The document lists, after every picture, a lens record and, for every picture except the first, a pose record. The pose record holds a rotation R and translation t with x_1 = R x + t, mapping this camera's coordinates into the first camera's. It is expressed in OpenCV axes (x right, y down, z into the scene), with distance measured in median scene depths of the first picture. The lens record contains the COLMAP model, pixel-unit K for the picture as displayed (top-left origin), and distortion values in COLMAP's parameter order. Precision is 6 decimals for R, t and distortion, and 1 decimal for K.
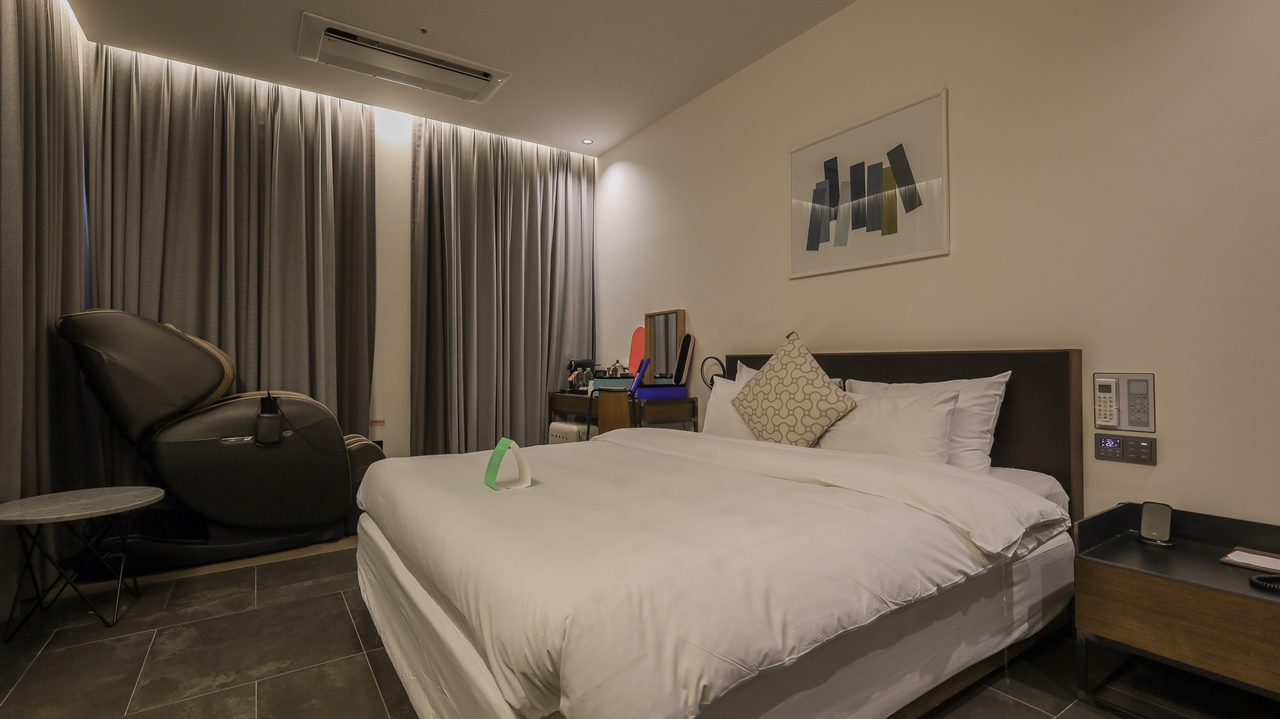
lens RADIAL K [[570.3, 0, 640.0], [0, 570.3, 359.5], [0, 0, 1]] dist [-0.000248, 0.000040]
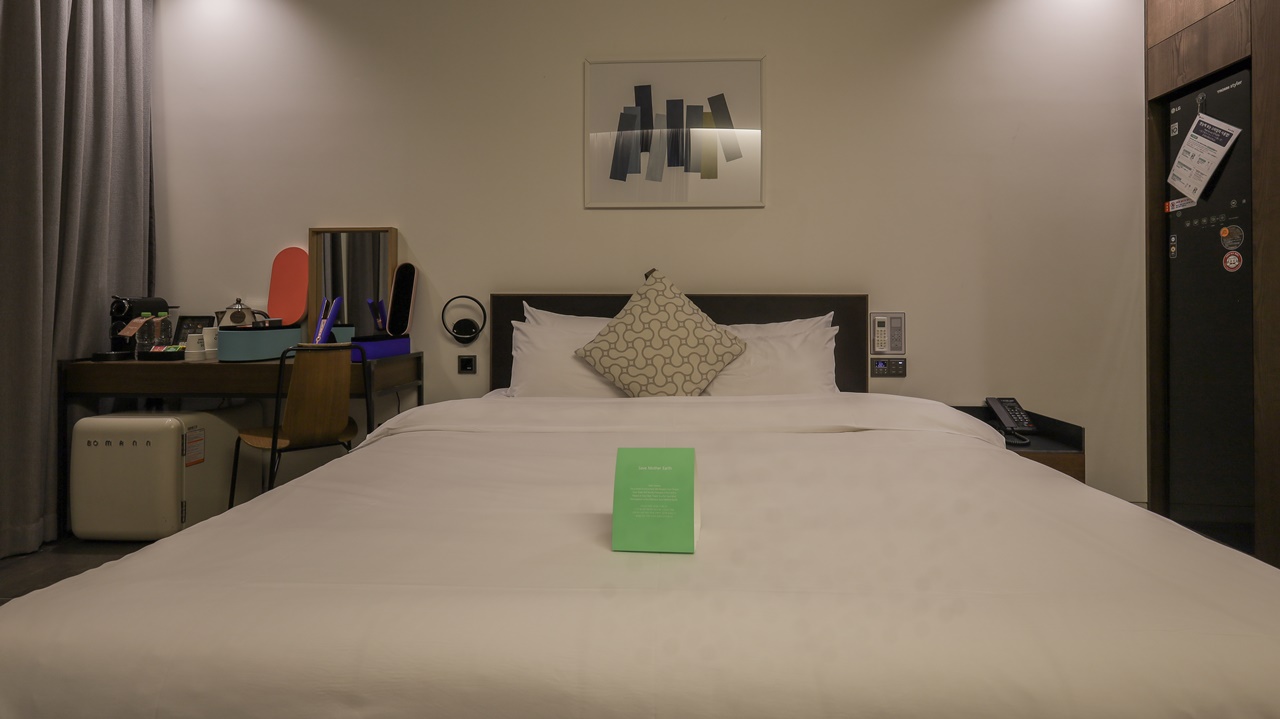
lens RADIAL K [[567.7, 0, 668.3], [0, 567.7, 308.2], [0, 0, 1]] dist [0.000139, 0.000026]
pose [[0.592375, 0.000989, 0.805662, -0.428444], [-0.007119, 0.999967, 0.004008, 0.008507], [-0.805631, -0.008110, 0.592362, 0.461676]]
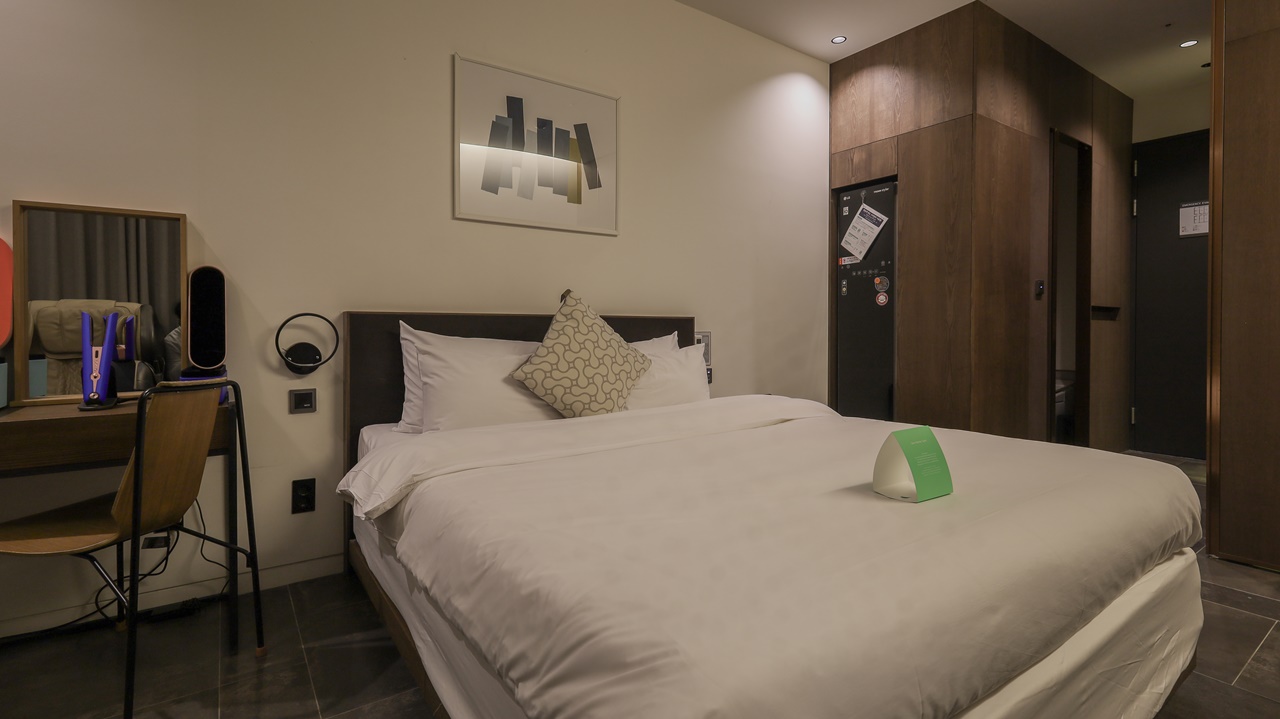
lens RADIAL K [[571.0, 0, 635.8], [0, 571.0, 337.8], [0, 0, 1]] dist [0.000652, 0.000060]
pose [[-0.007846, -0.016058, 0.999840, -0.630901], [-0.006090, 0.999853, 0.016010, 0.011676], [-0.999951, -0.005964, -0.007942, 0.904945]]
